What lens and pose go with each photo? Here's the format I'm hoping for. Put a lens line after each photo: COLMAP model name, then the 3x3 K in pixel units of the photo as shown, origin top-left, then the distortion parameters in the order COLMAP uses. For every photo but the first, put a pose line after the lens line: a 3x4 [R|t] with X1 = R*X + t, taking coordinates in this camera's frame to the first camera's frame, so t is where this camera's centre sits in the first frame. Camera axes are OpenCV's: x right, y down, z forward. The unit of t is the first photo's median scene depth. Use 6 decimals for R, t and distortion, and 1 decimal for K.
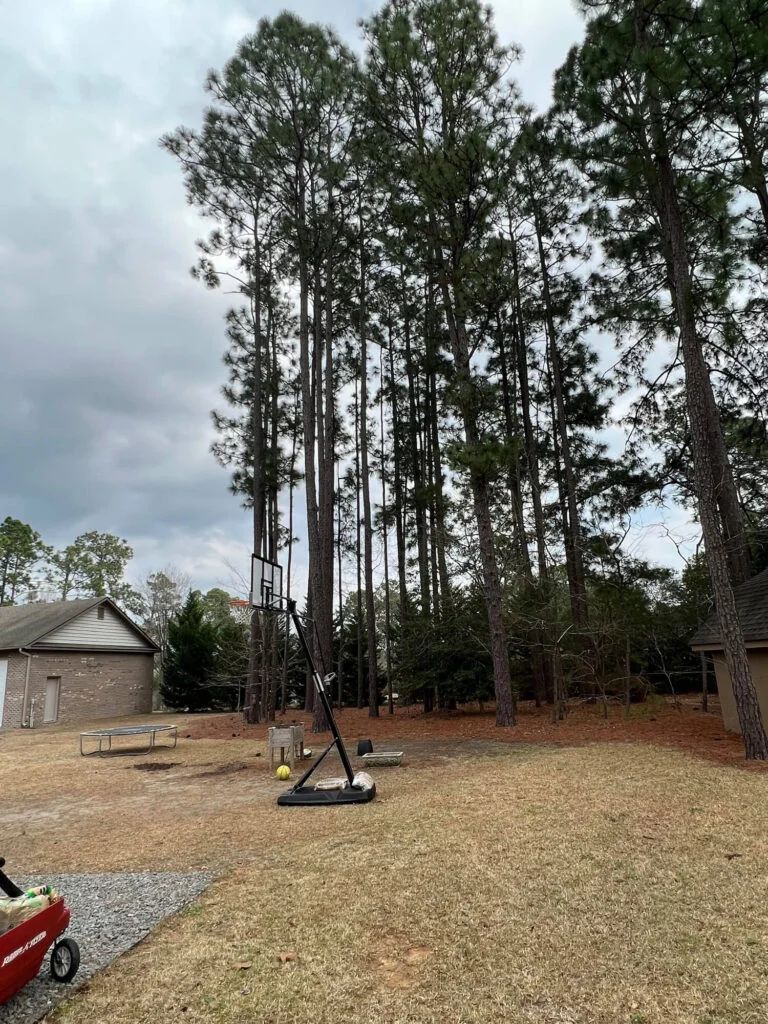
lens RADIAL K [[570.3, 0, 387.2], [0, 570.3, 516.5], [0, 0, 1]] dist [-0.000346, -0.000161]
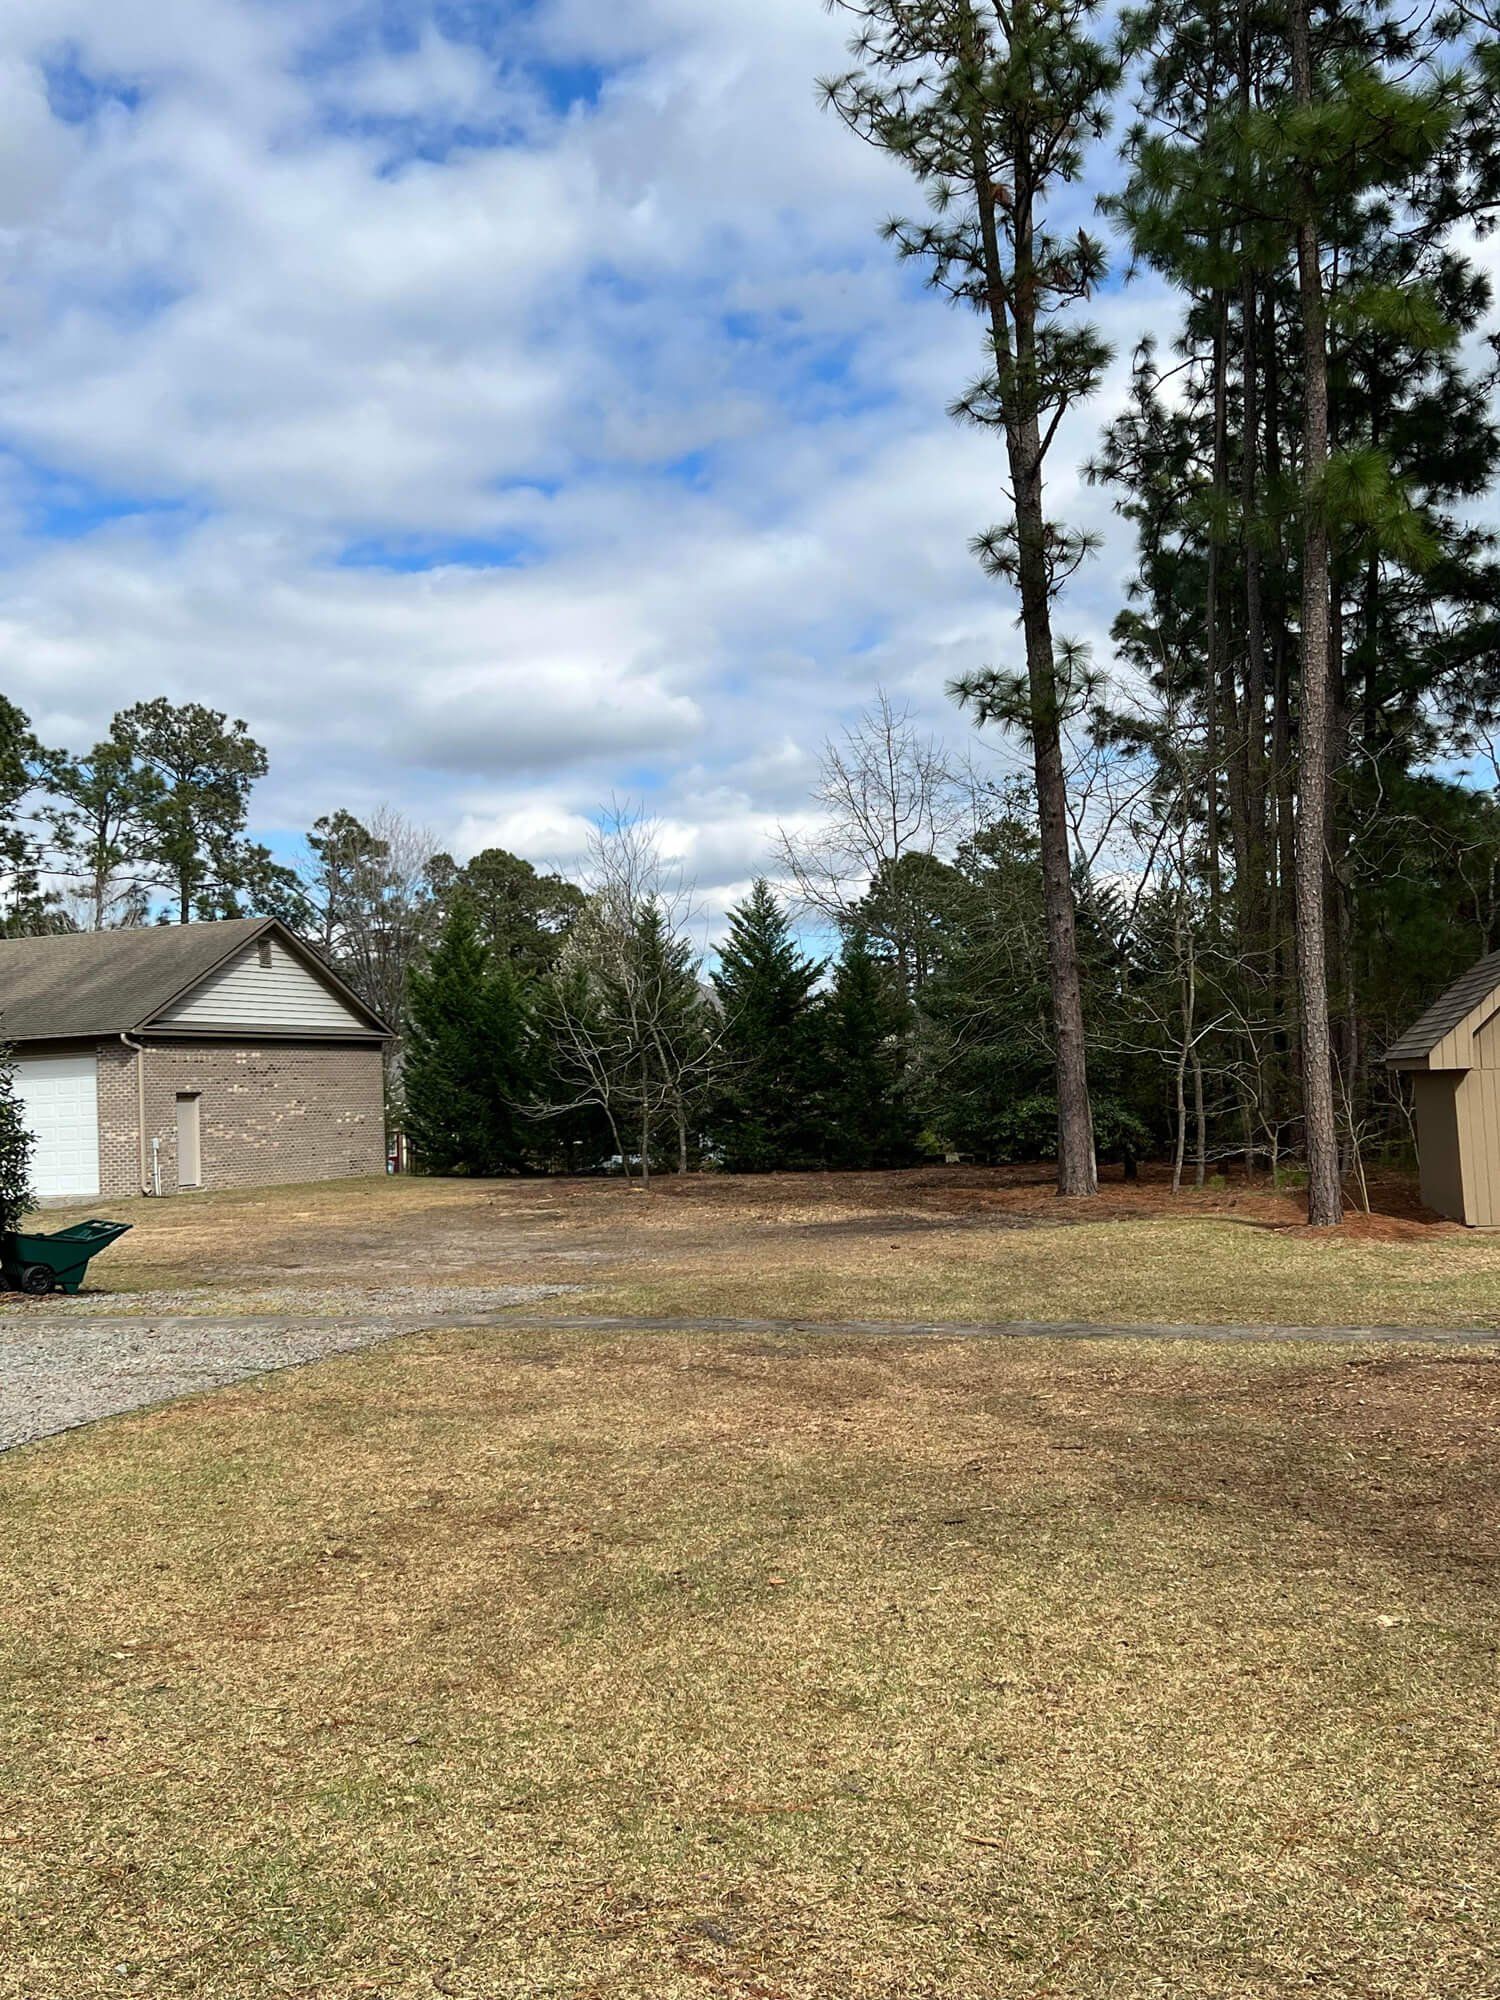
lens RADIAL K [[1113.8, 0, 756.2], [0, 1113.8, 1008.7], [0, 0, 1]] dist [-0.000346, -0.000161]
pose [[0.994853, 0.007176, -0.101078, -0.069974], [0.012027, 0.982077, 0.188099, 0.088951], [0.100616, -0.188346, 0.976935, 0.318569]]
